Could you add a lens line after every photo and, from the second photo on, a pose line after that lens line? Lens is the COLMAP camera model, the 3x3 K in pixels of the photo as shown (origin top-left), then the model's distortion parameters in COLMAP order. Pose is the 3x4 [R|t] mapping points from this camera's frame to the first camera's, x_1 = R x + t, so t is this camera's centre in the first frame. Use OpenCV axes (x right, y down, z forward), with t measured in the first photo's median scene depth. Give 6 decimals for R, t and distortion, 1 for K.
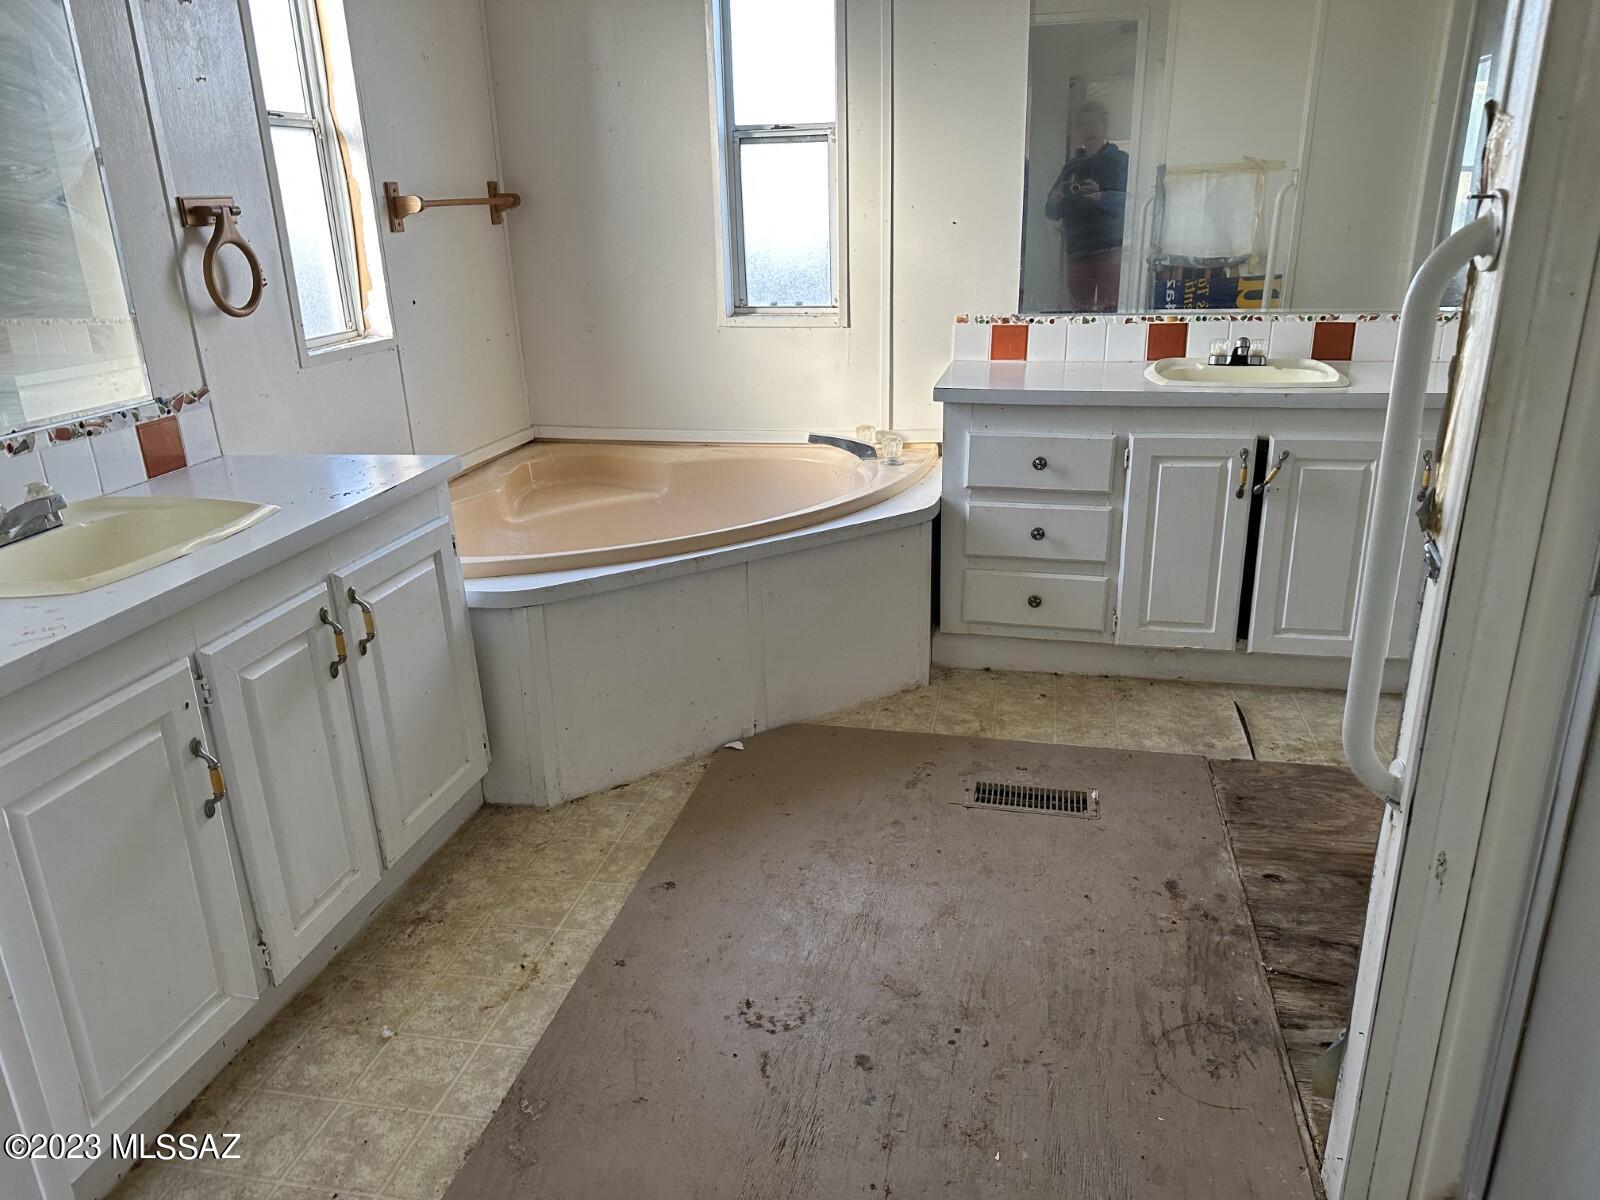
lens RADIAL K [[1126.3, 0, 798.6], [0, 1126.3, 602.0], [0, 0, 1]] dist [-0.012279, -0.003422]
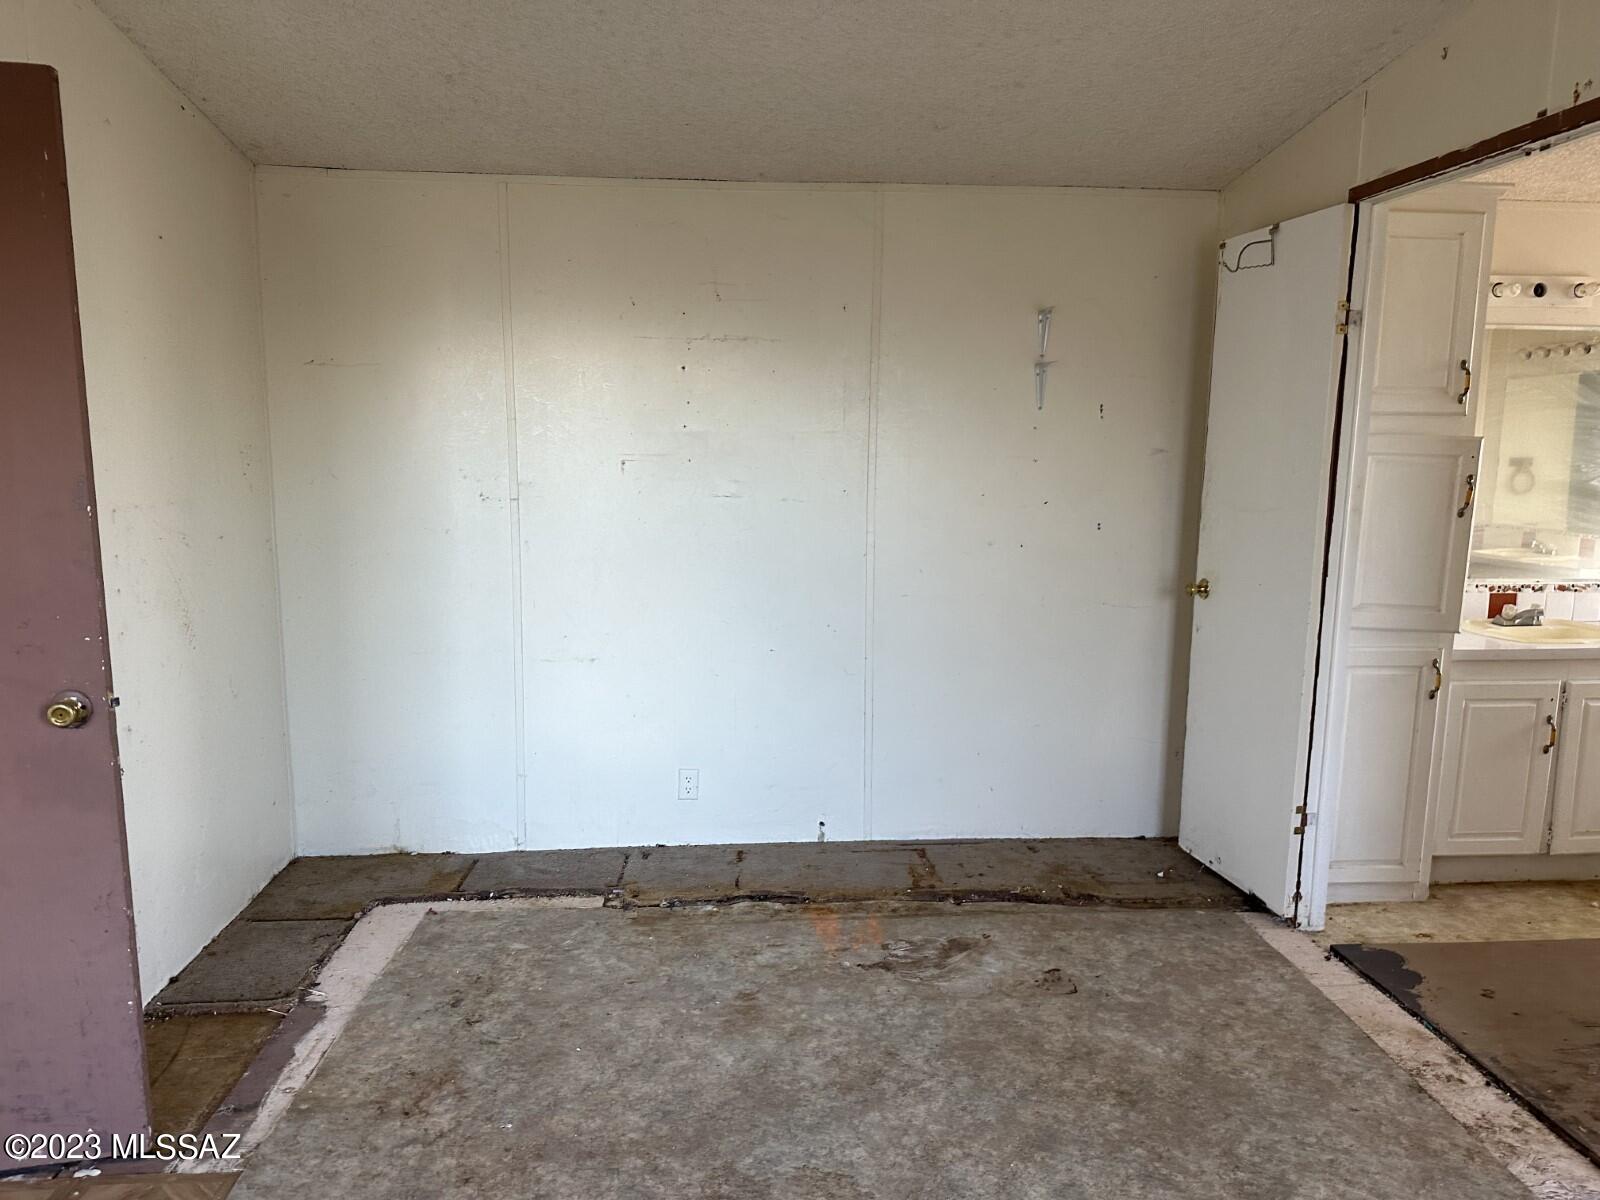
lens RADIAL K [[1126.3, 0, 795.0], [0, 1126.3, 602.2], [0, 0, 1]] dist [-0.012279, -0.003422]
pose [[0.291500, 0.167308, -0.941826, 1.075961], [-0.333995, 0.940421, 0.063685, 0.264443], [0.896368, 0.296001, 0.330013, -1.148555]]
